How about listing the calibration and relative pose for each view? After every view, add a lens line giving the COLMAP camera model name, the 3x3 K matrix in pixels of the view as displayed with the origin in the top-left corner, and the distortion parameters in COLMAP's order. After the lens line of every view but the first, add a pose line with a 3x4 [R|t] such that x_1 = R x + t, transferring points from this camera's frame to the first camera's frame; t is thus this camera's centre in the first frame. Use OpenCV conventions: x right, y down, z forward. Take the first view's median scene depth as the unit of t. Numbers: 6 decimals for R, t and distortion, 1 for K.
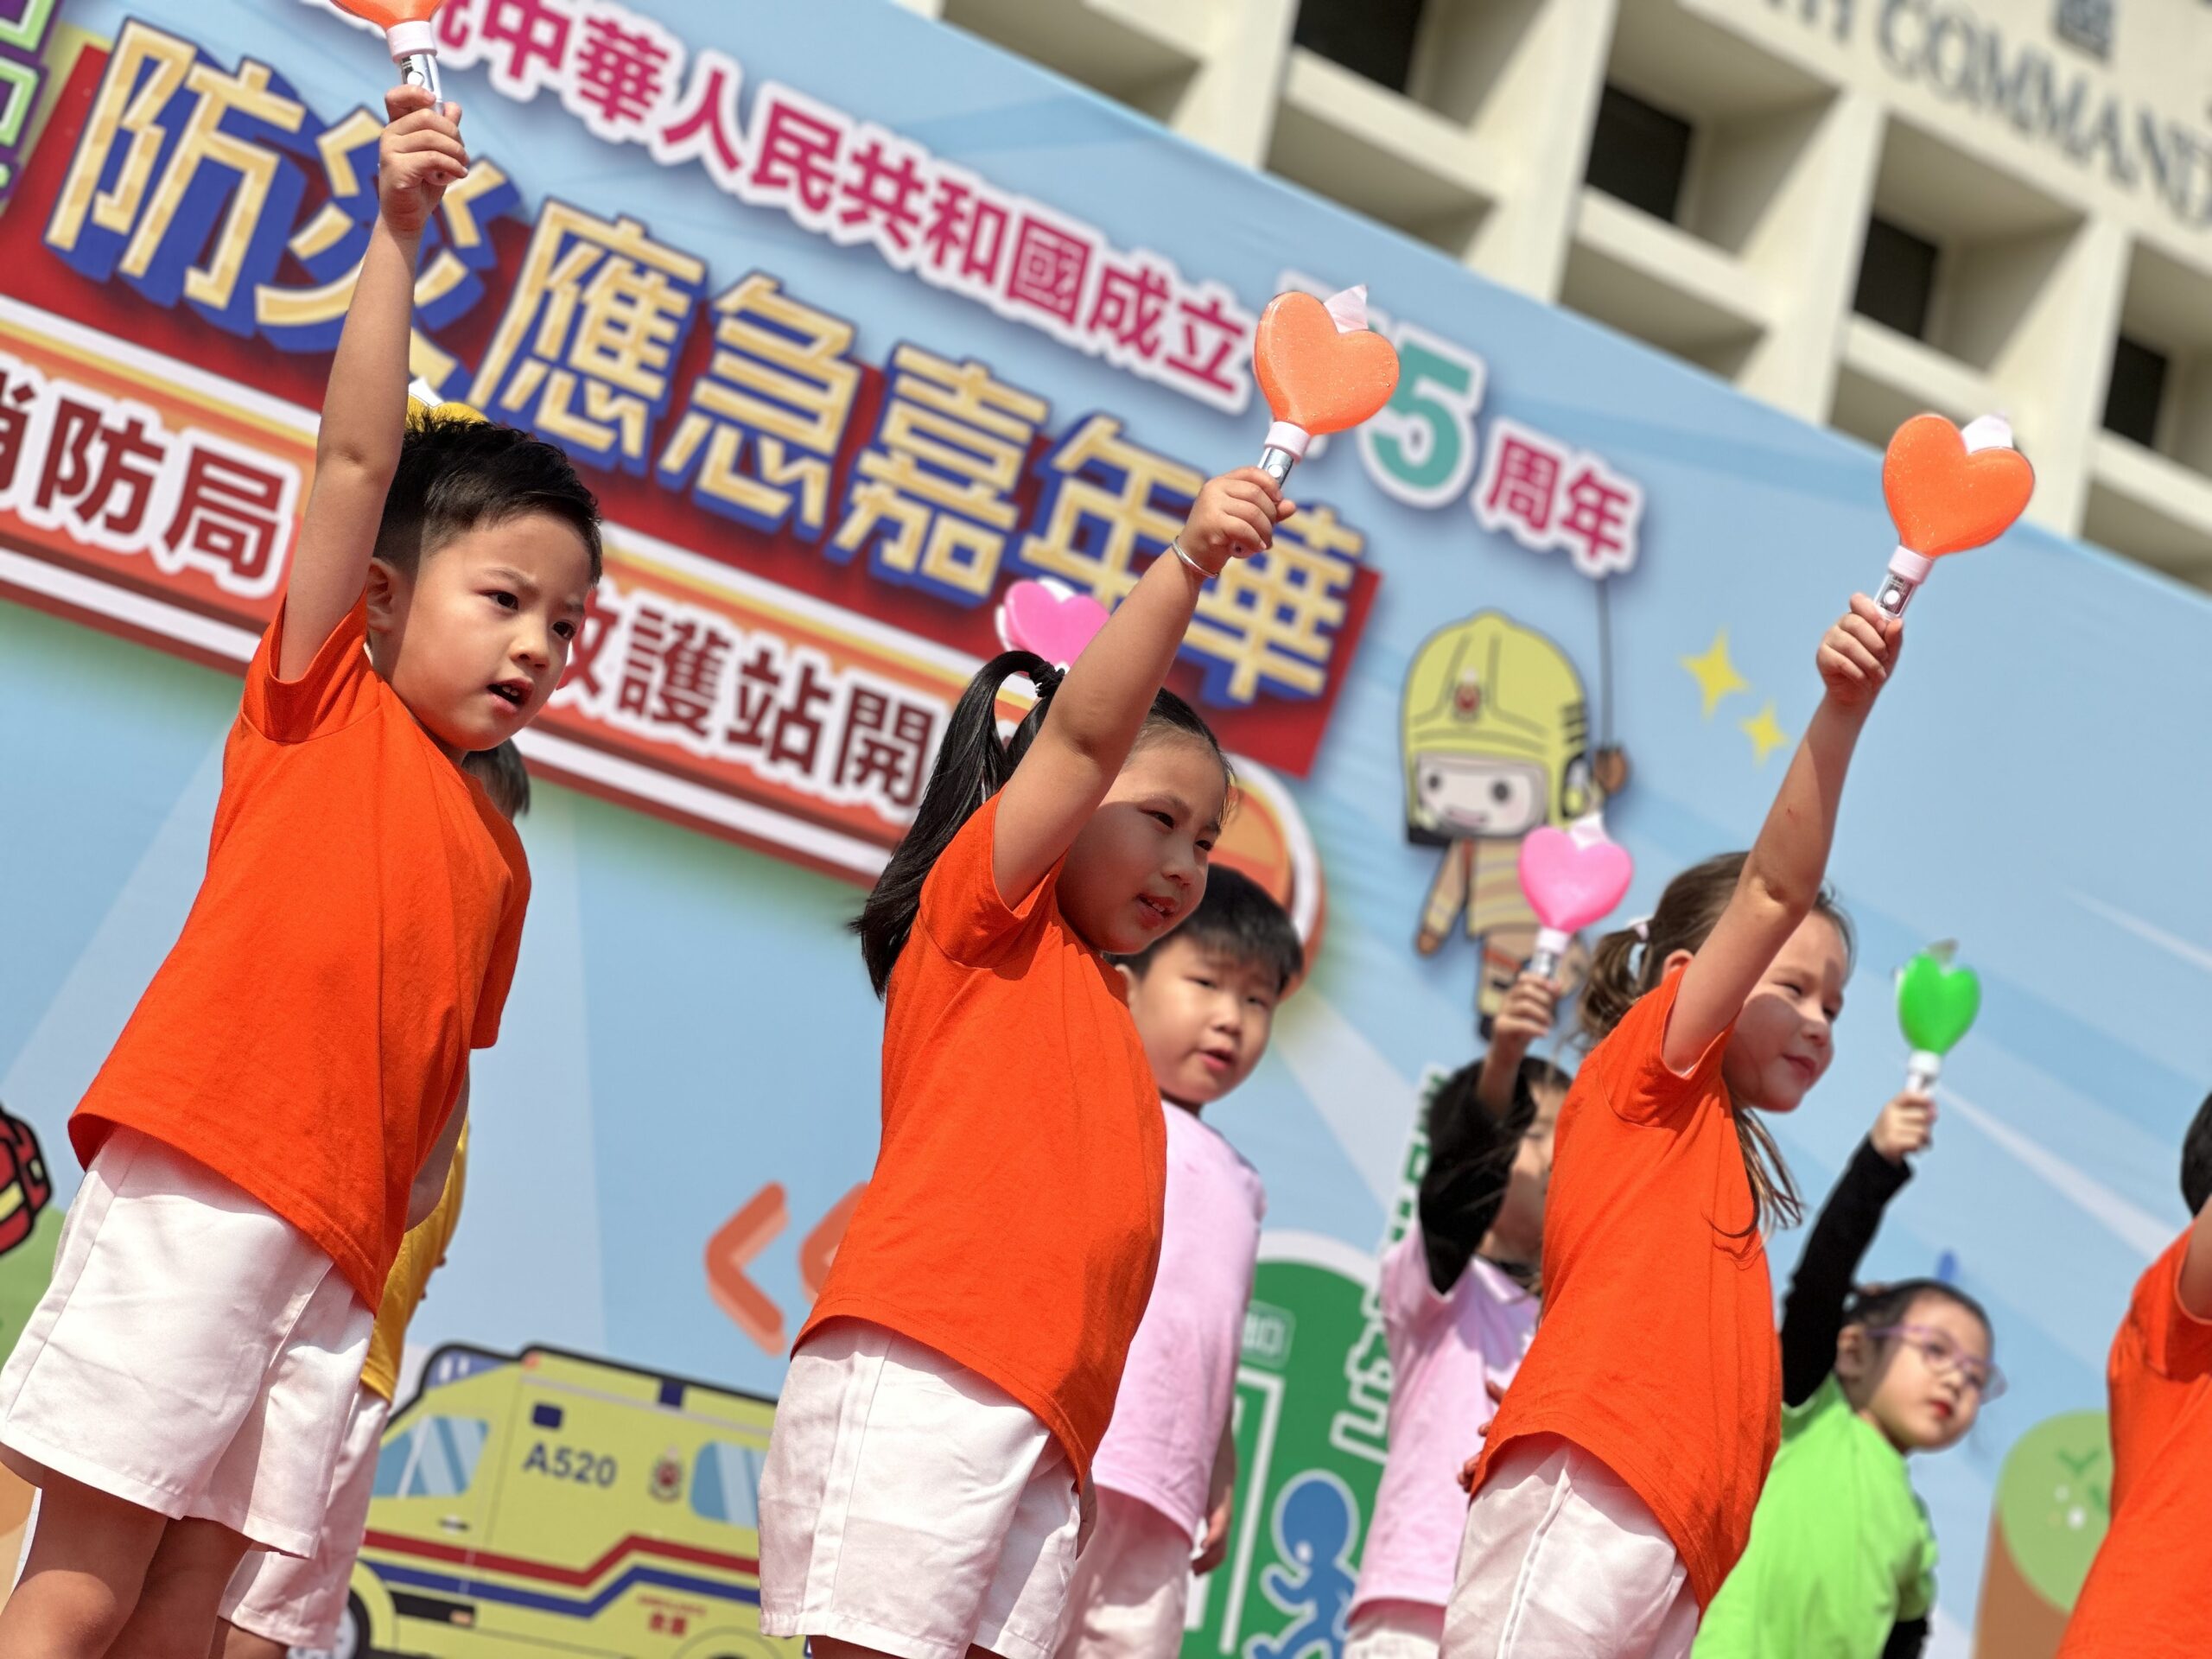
lens RADIAL K [[5055.8, 0, 1189.7], [0, 5055.8, 948.8], [0, 0, 1]] dist [-0.135424, 3.462346]
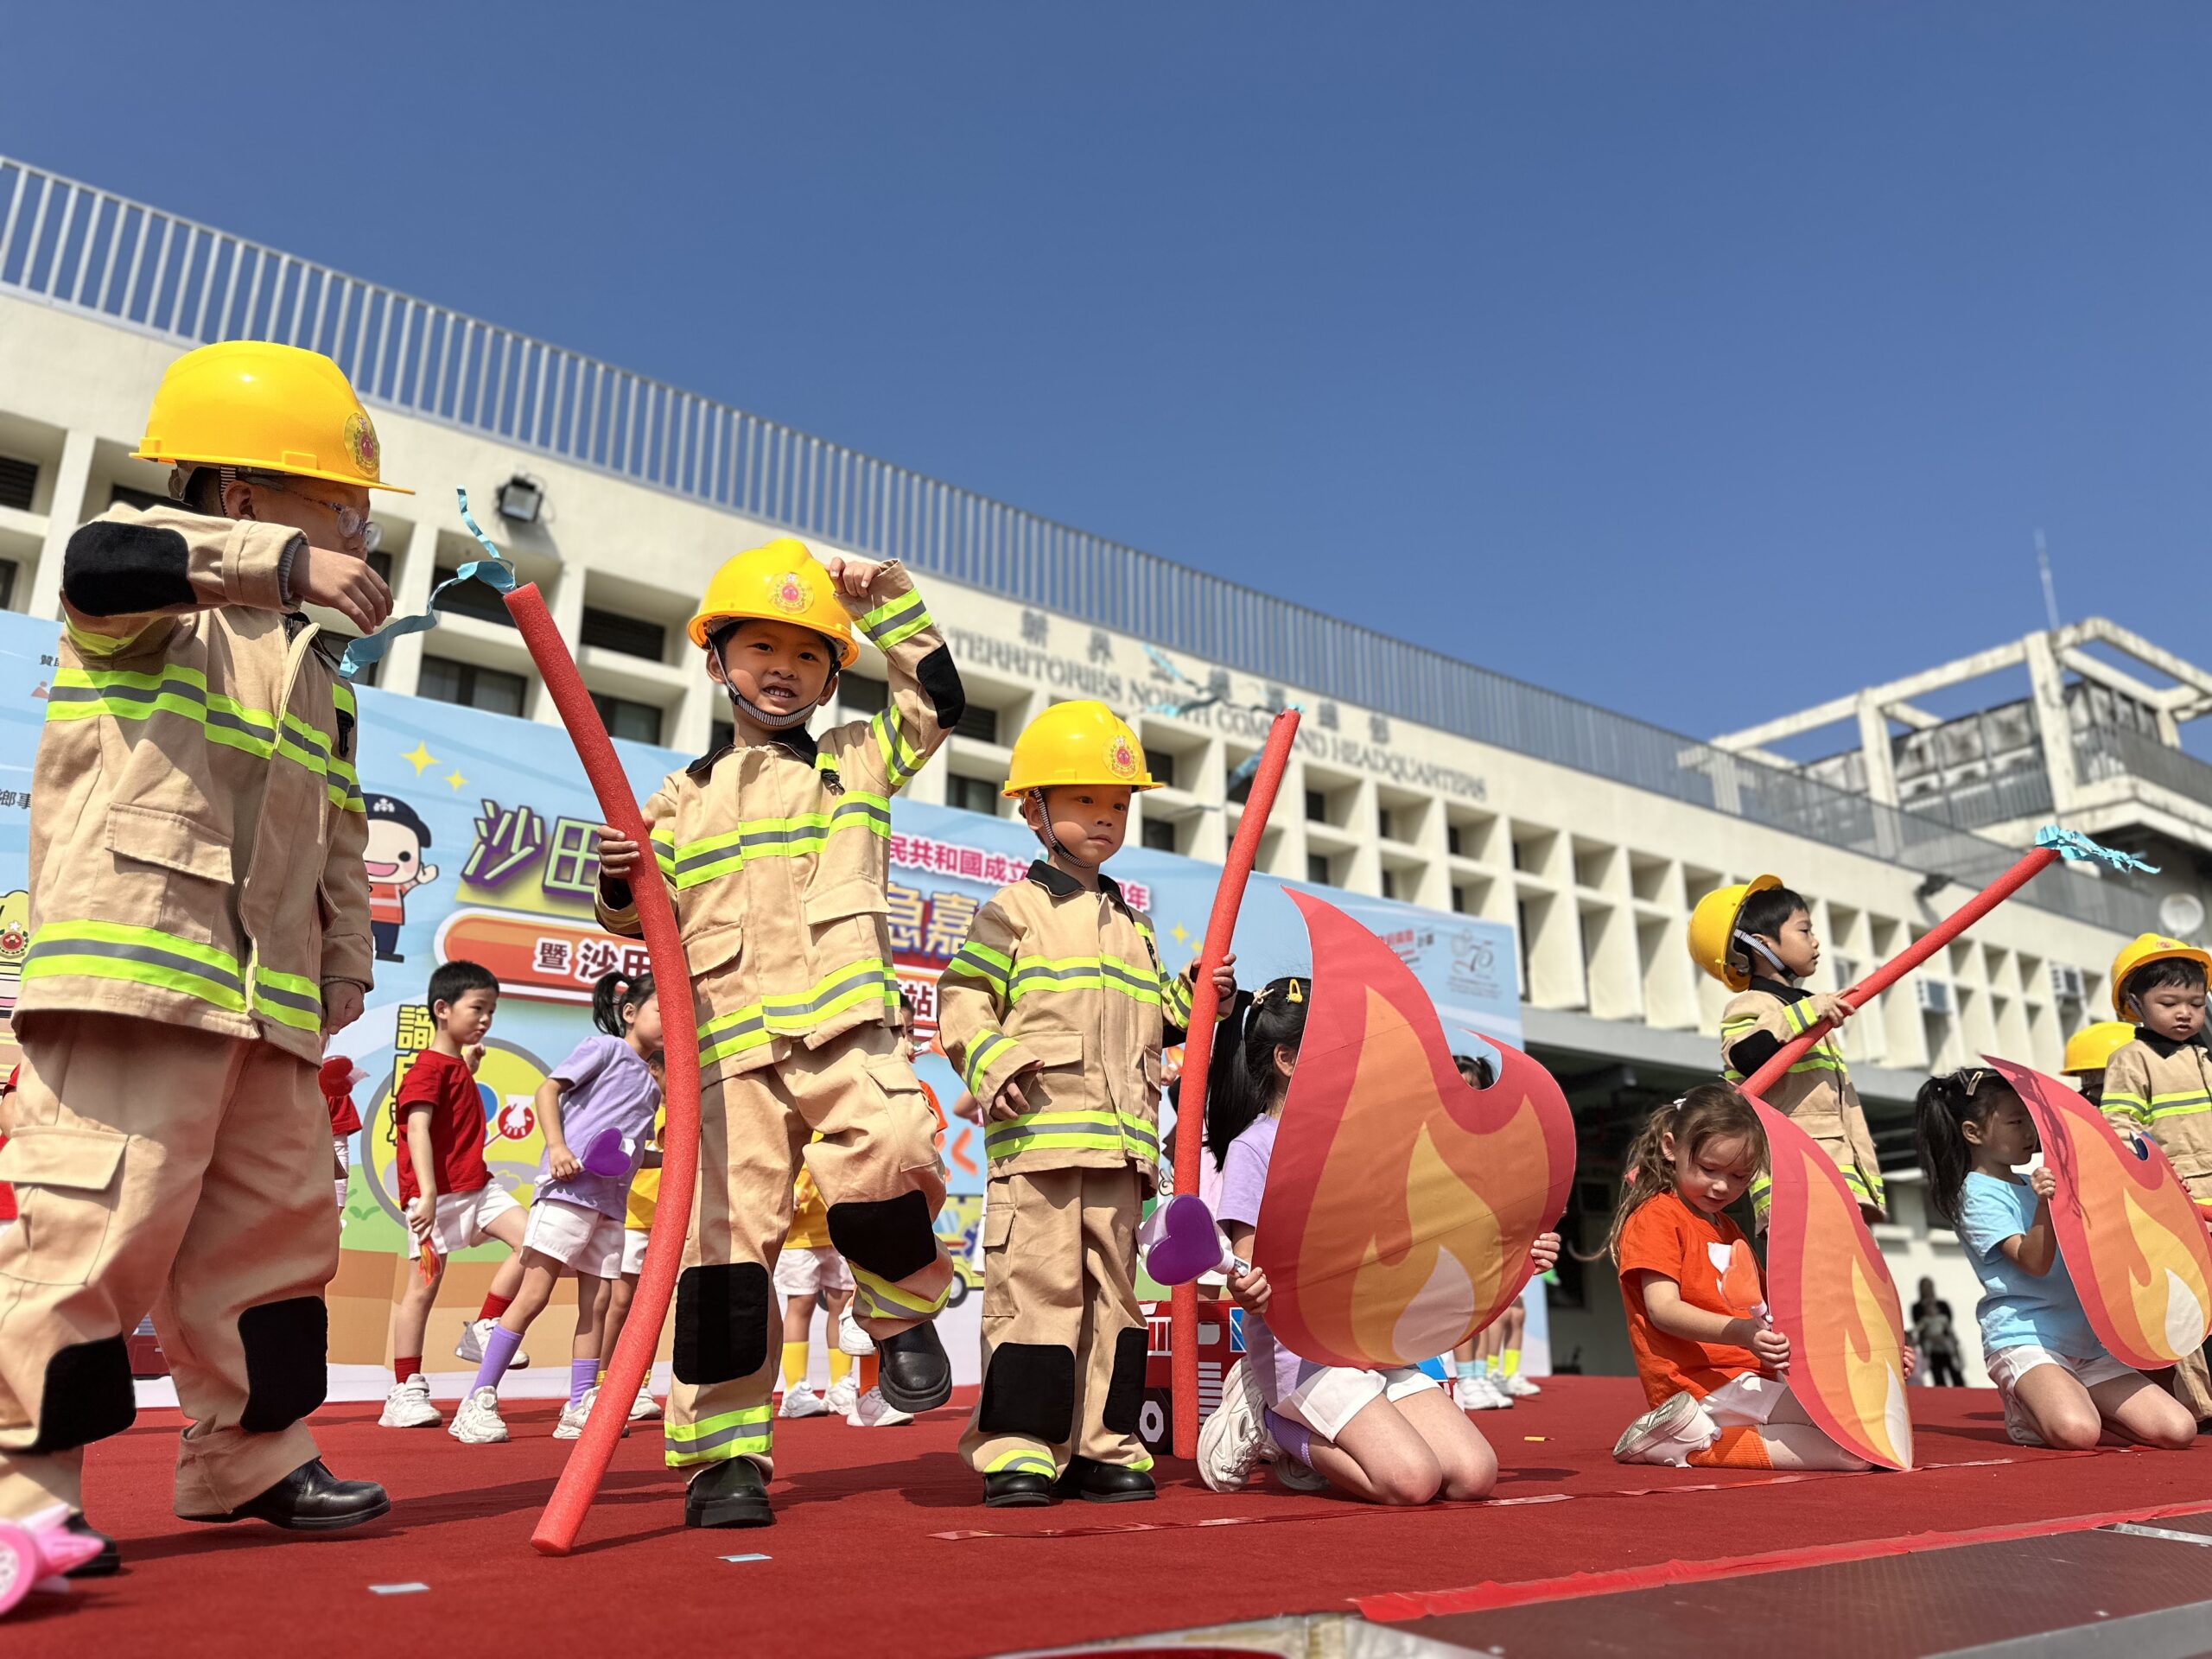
lens RADIAL K [[1559.6, 0, 1109.8], [0, 1559.6, 837.3], [0, 0, 1]] dist [0.121521, -0.165522]
pose [[0.980563, -0.194133, 0.028431, 0.042440], [0.196062, 0.975030, -0.104290, -0.017502], [-0.007475, 0.107837, 0.994140, -0.113662]]
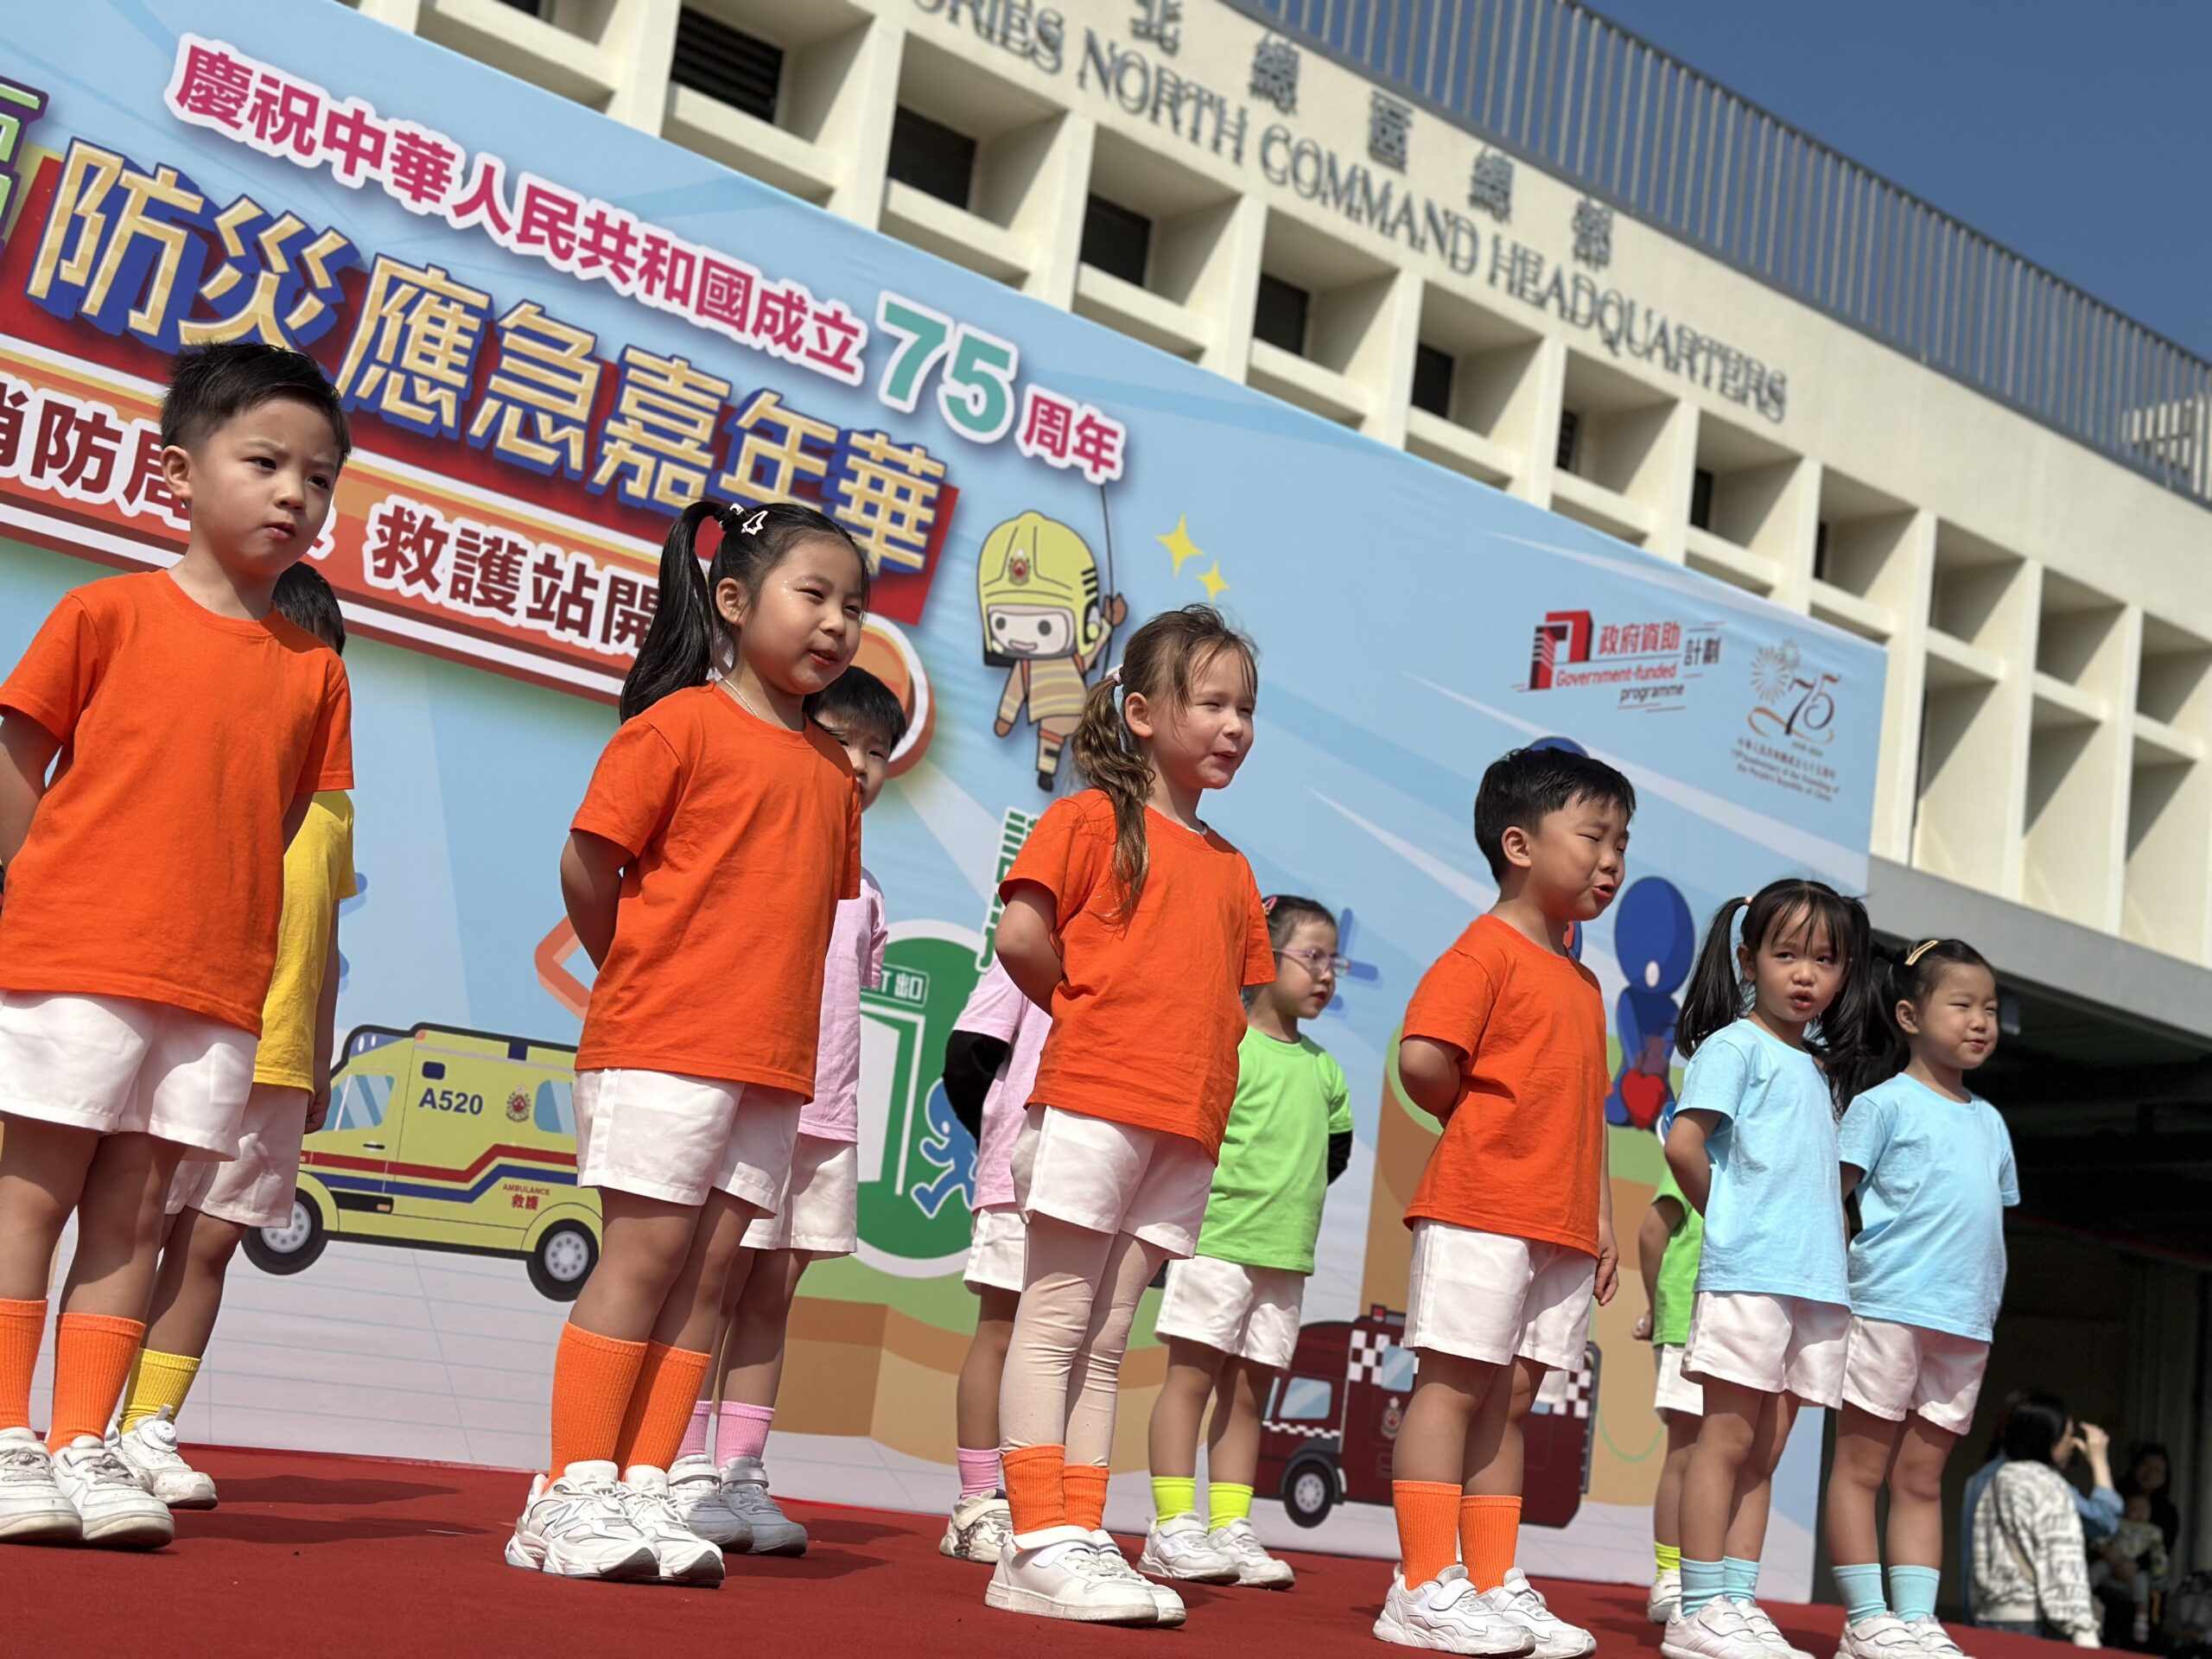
lens RADIAL K [[3096.1, 0, 1095.7], [0, 3096.1, 866.5], [0, 0, 1]] dist [0.185756, -0.406398]
pose [[0.995644, -0.061940, 0.069689, 0.007204], [0.059822, 0.997693, 0.032087, 0.013247], [-0.071515, -0.027778, 0.997053, 0.059384]]
